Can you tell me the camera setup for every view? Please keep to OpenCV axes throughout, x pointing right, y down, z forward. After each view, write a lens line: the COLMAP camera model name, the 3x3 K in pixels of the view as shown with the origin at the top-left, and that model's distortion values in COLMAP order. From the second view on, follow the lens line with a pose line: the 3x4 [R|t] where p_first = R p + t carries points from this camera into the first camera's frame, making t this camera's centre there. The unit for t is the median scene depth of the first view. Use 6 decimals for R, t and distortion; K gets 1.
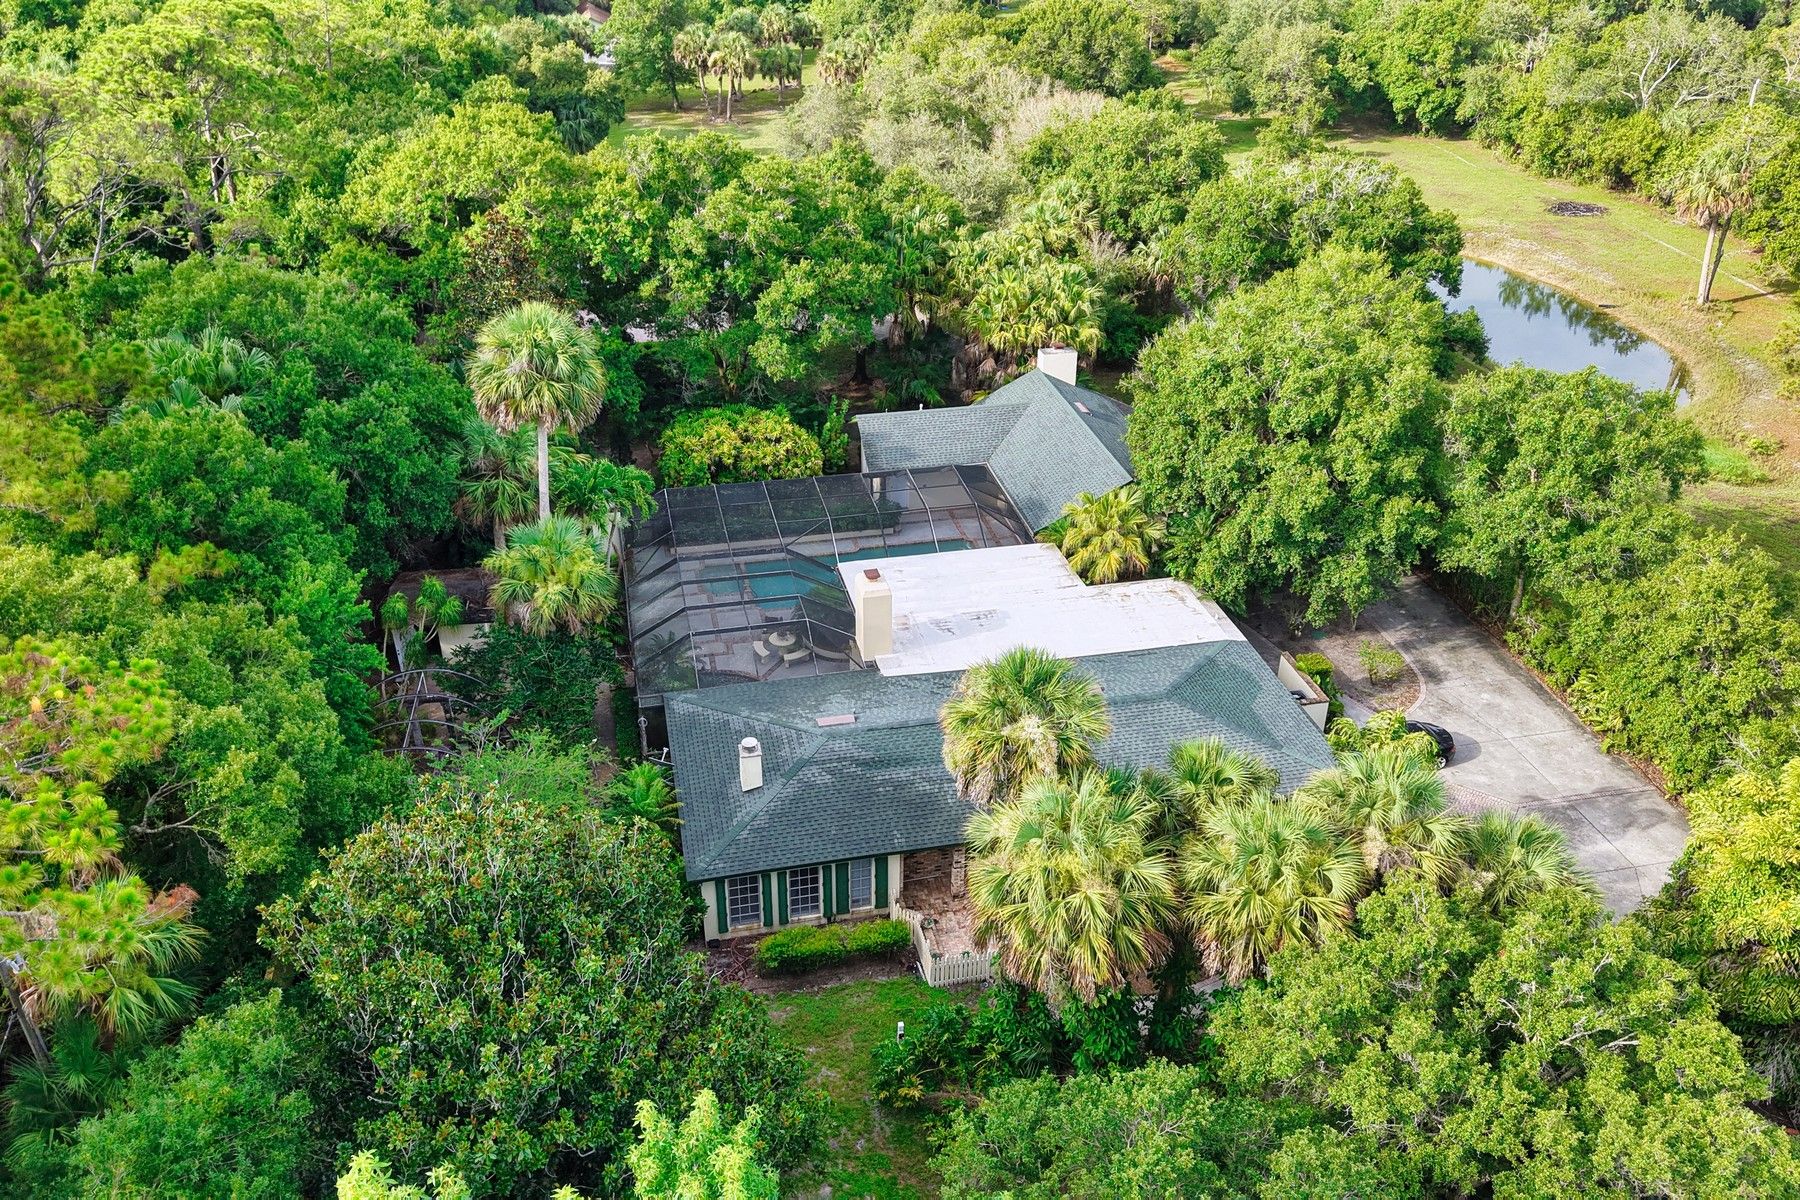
lens RADIAL K [[1434.1, 0, 898.5], [0, 1434.1, 580.9], [0, 0, 1]] dist [0.043138, -0.055770]
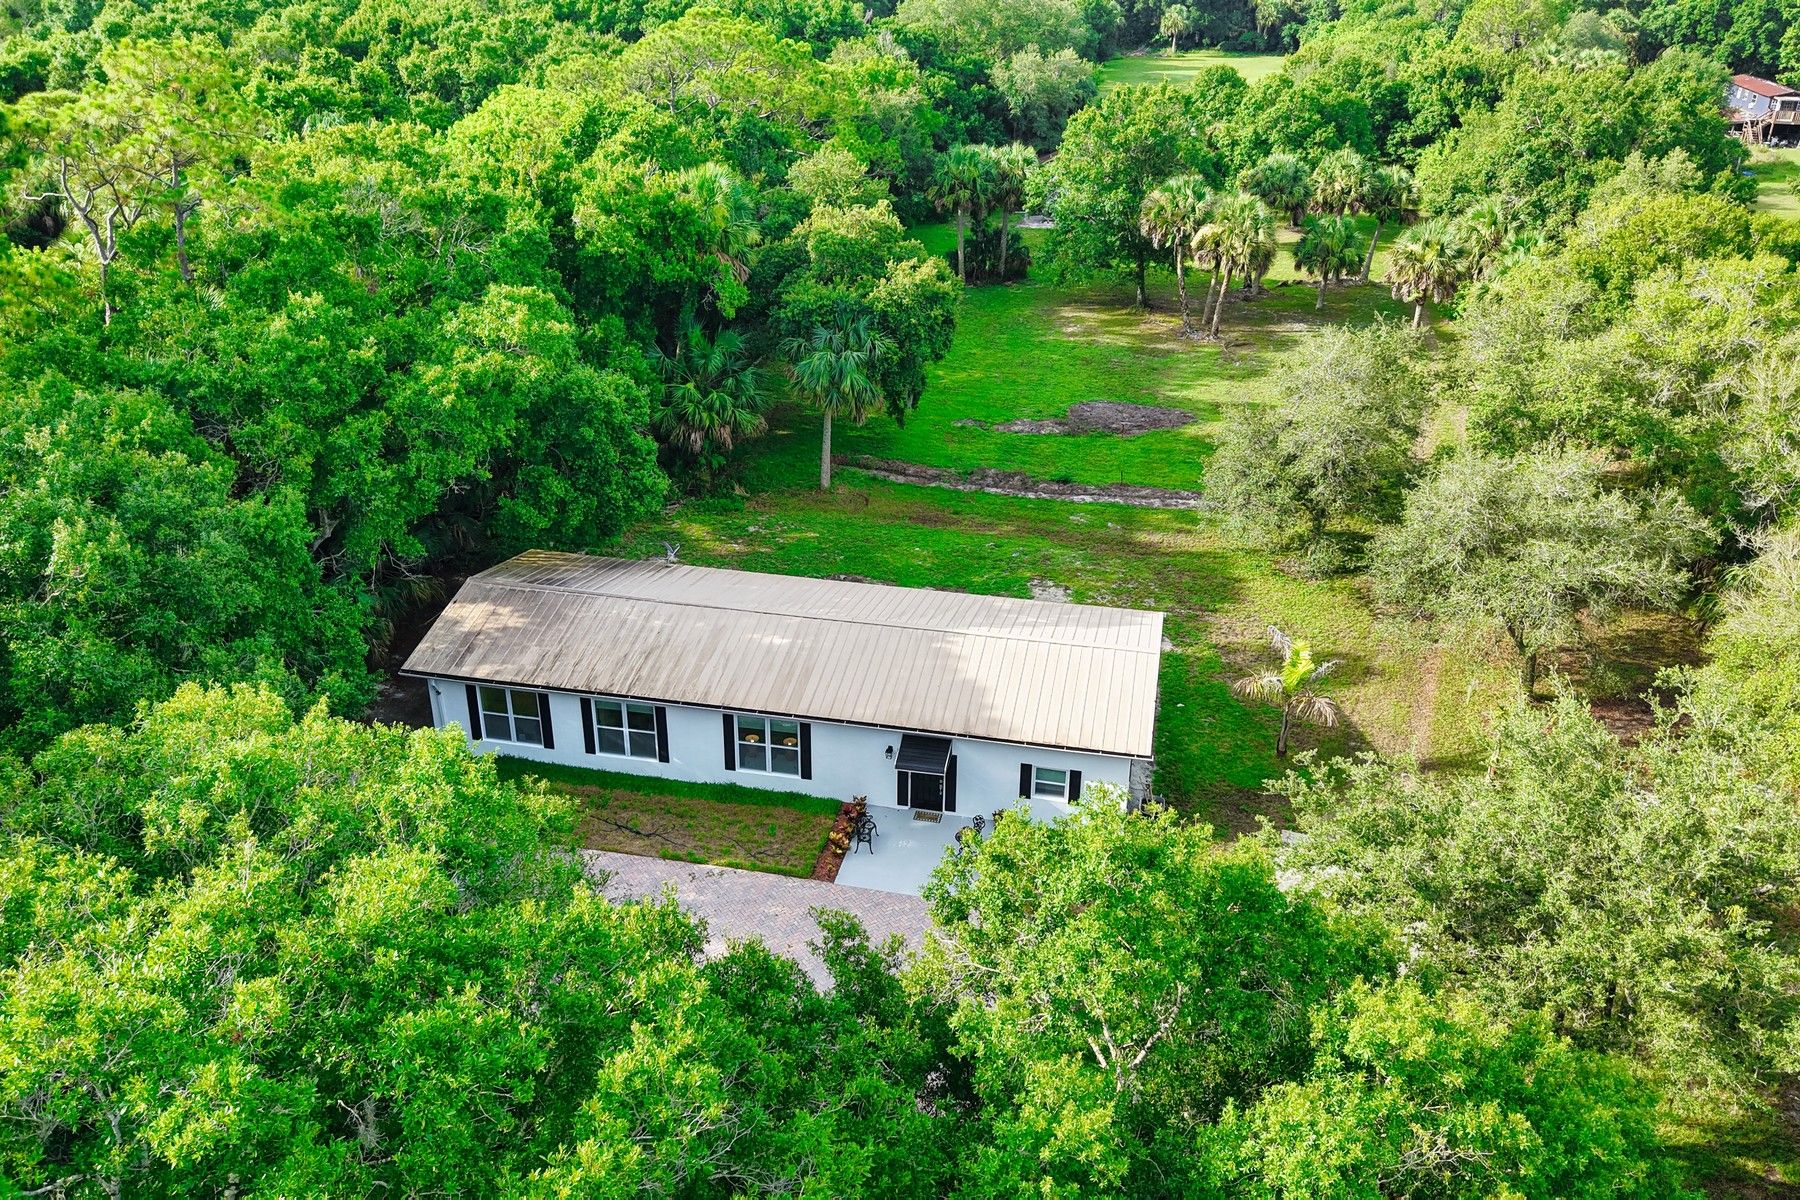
lens RADIAL K [[1430.0, 0, 900.0], [0, 1430.0, 600.0], [0, 0, 1]] dist [0.023066, -0.016570]
pose [[0.910990, 0.183903, -0.369158, 0.001492], [-0.205753, 0.978393, -0.020341, -0.172773], [0.357440, 0.094486, 0.929144, 0.411329]]
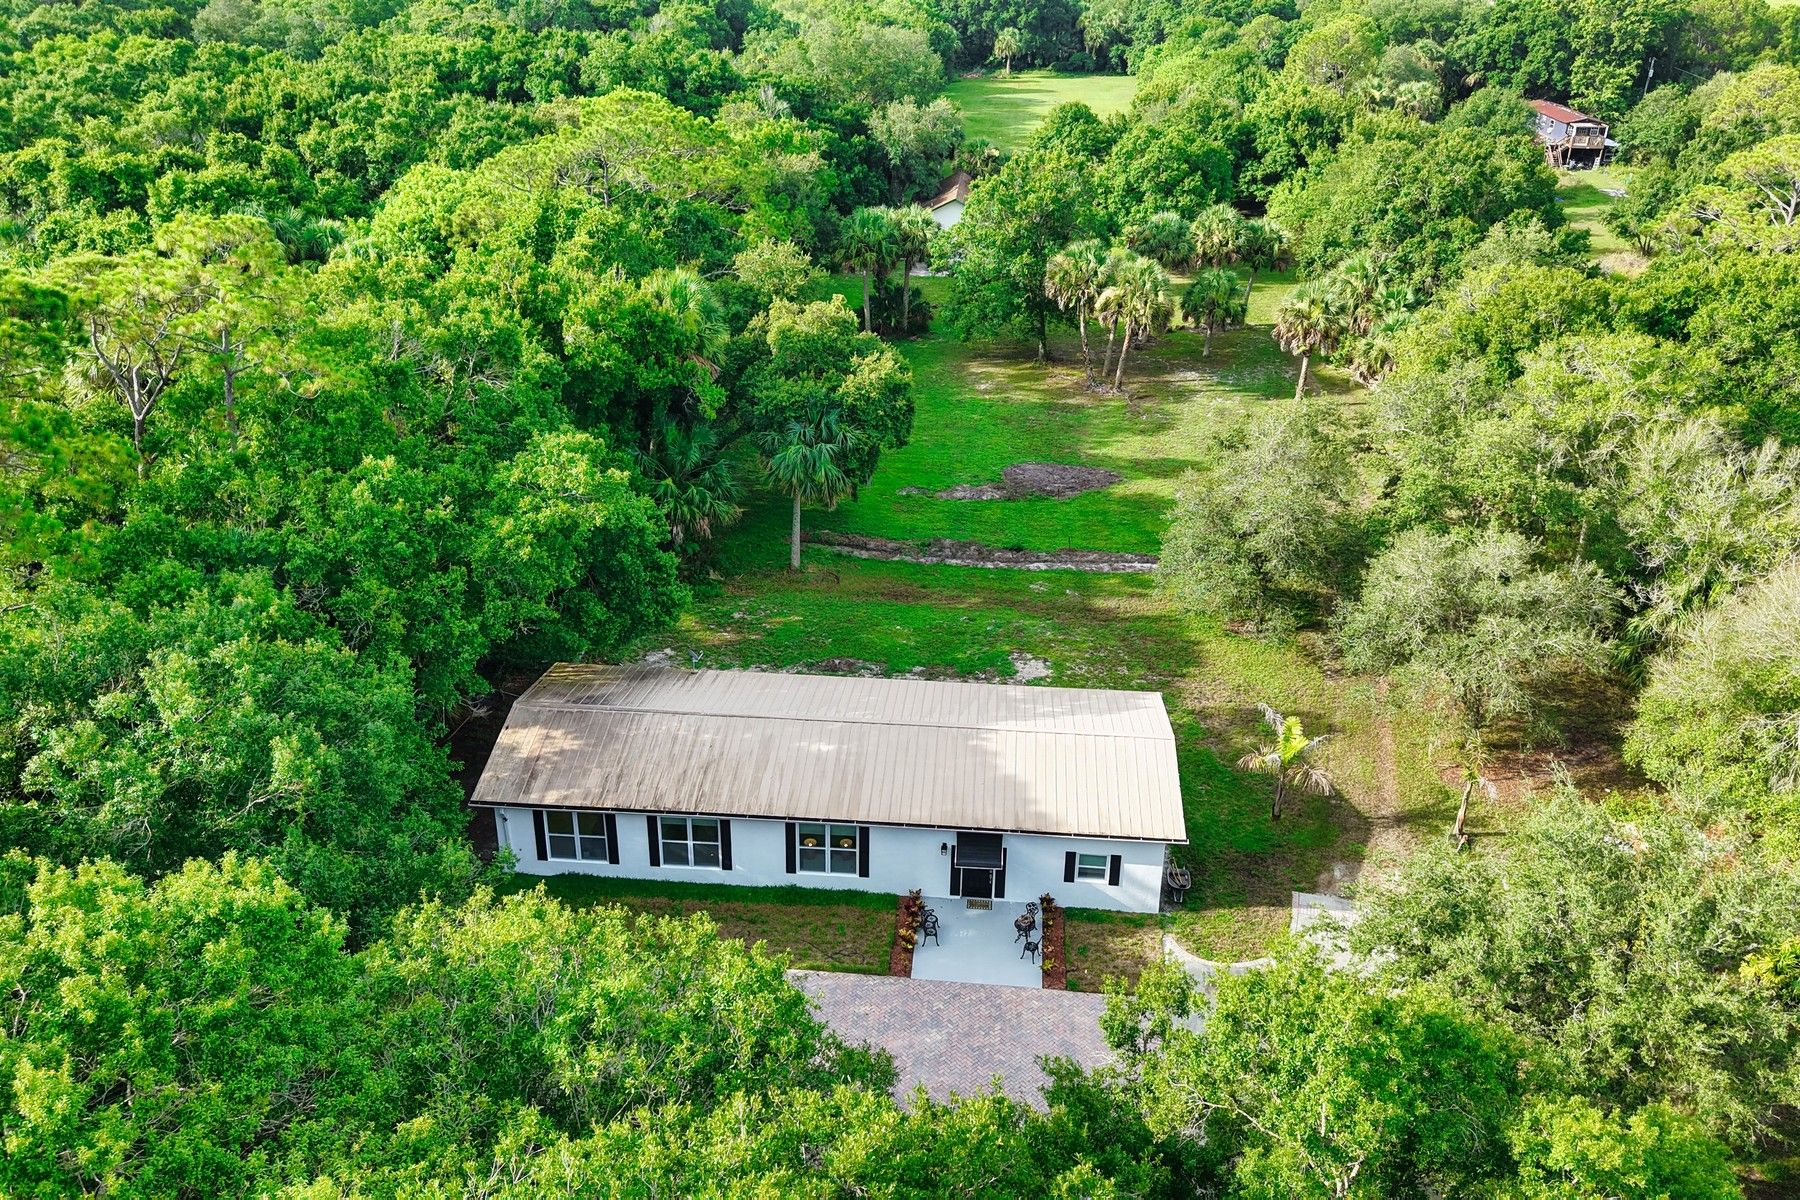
lens RADIAL K [[1434.1, 0, 898.5], [0, 1434.1, 580.9], [0, 0, 1]] dist [0.043138, -0.055770]
pose [[0.956027, 0.131171, -0.262311, -0.033334], [-0.149163, 0.987557, -0.049807, -0.188076], [0.252514, 0.086744, 0.963697, 0.372090]]
